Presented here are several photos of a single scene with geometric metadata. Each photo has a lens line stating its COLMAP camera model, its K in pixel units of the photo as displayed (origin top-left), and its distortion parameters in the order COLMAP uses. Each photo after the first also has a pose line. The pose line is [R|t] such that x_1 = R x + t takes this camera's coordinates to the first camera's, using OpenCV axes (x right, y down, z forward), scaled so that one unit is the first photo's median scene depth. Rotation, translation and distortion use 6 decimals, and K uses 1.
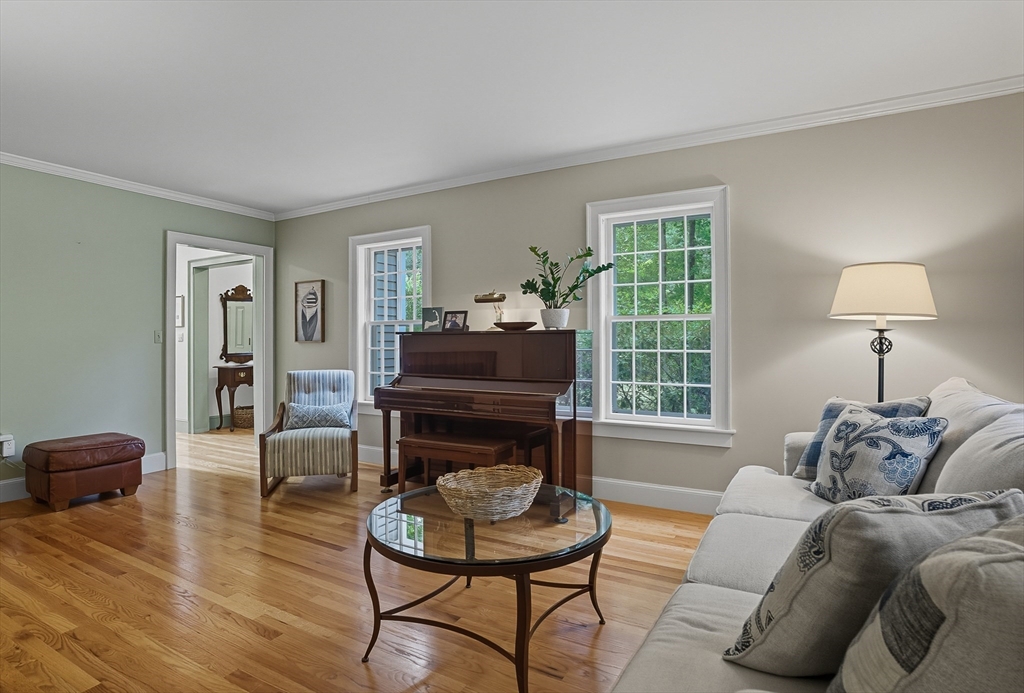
lens RADIAL K [[548.0, 0, 516.8], [0, 548.0, 341.0], [0, 0, 1]] dist [-0.059668, 0.000259]
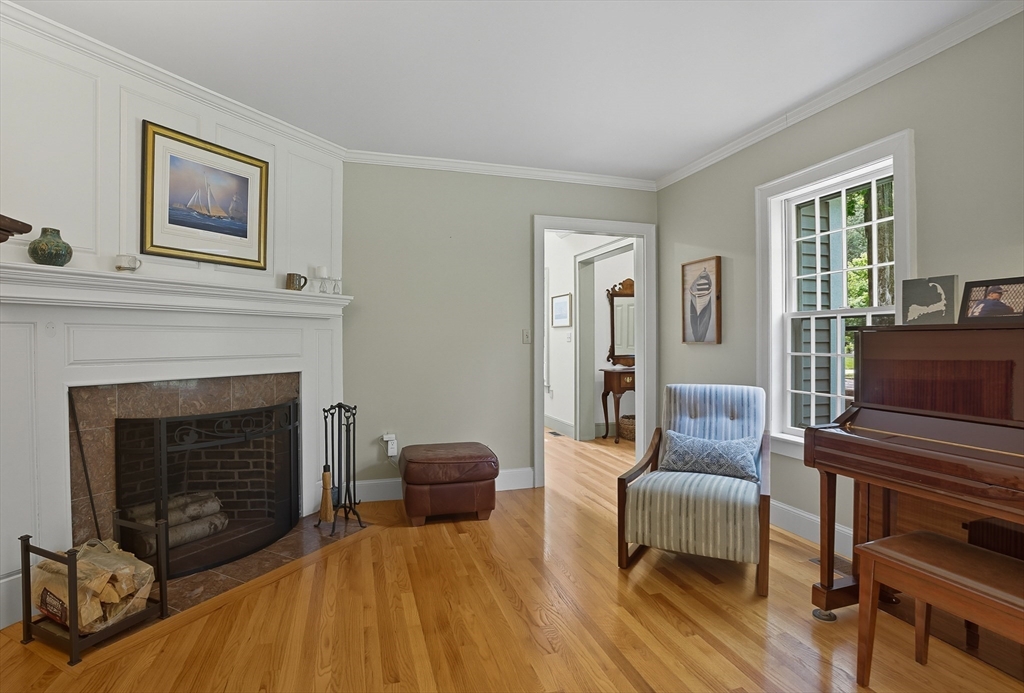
lens RADIAL K [[530.1, 0, 509.0], [0, 530.1, 338.3], [0, 0, 1]] dist [-0.027986, 0.002650]
pose [[0.737068, -0.001128, -0.675817, -0.100160], [-0.001527, 0.999993, -0.003335, -0.002320], [0.675817, 0.003490, 0.737062, 0.333509]]
